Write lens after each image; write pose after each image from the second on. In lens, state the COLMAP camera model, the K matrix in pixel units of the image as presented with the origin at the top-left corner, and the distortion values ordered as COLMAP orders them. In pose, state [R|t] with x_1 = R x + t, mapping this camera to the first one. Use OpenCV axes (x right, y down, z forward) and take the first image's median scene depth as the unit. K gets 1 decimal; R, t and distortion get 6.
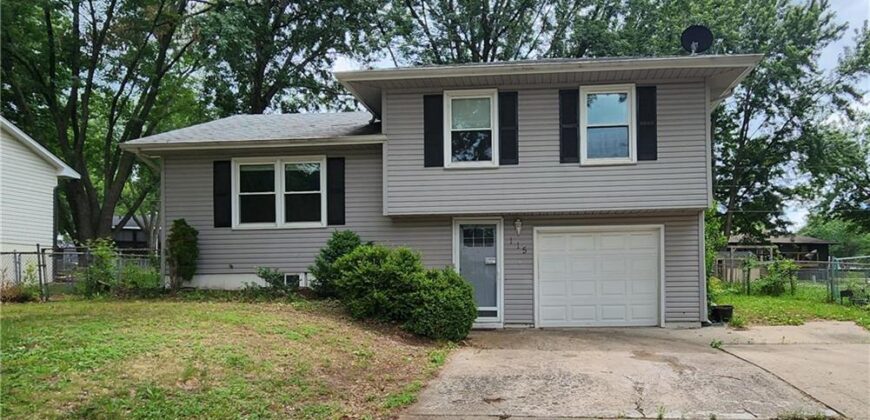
lens RADIAL K [[353.9, 0, 435.1], [0, 353.9, 247.1], [0, 0, 1]] dist [0.000529, -0.000025]
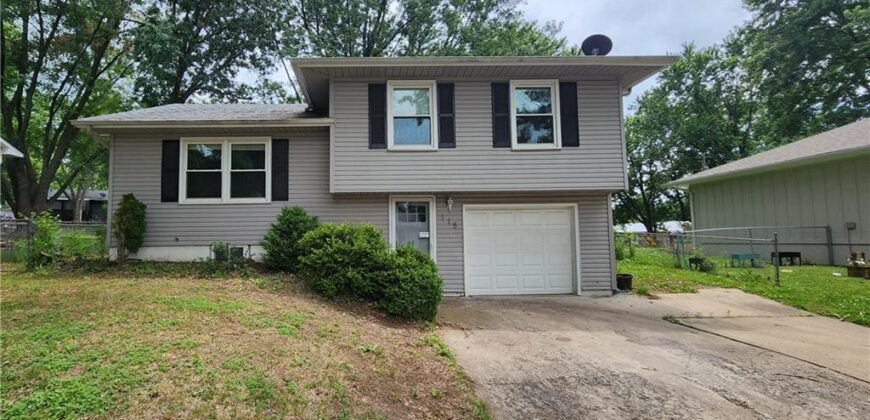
lens RADIAL K [[357.7, 0, 438.5], [0, 357.7, 209.9], [0, 0, 1]] dist [0.000593, -0.000204]
pose [[0.997911, 0.008705, 0.064011, 0.129922], [-0.005825, 0.998968, -0.045037, 0.010990], [-0.064337, 0.044570, 0.996932, -0.113585]]
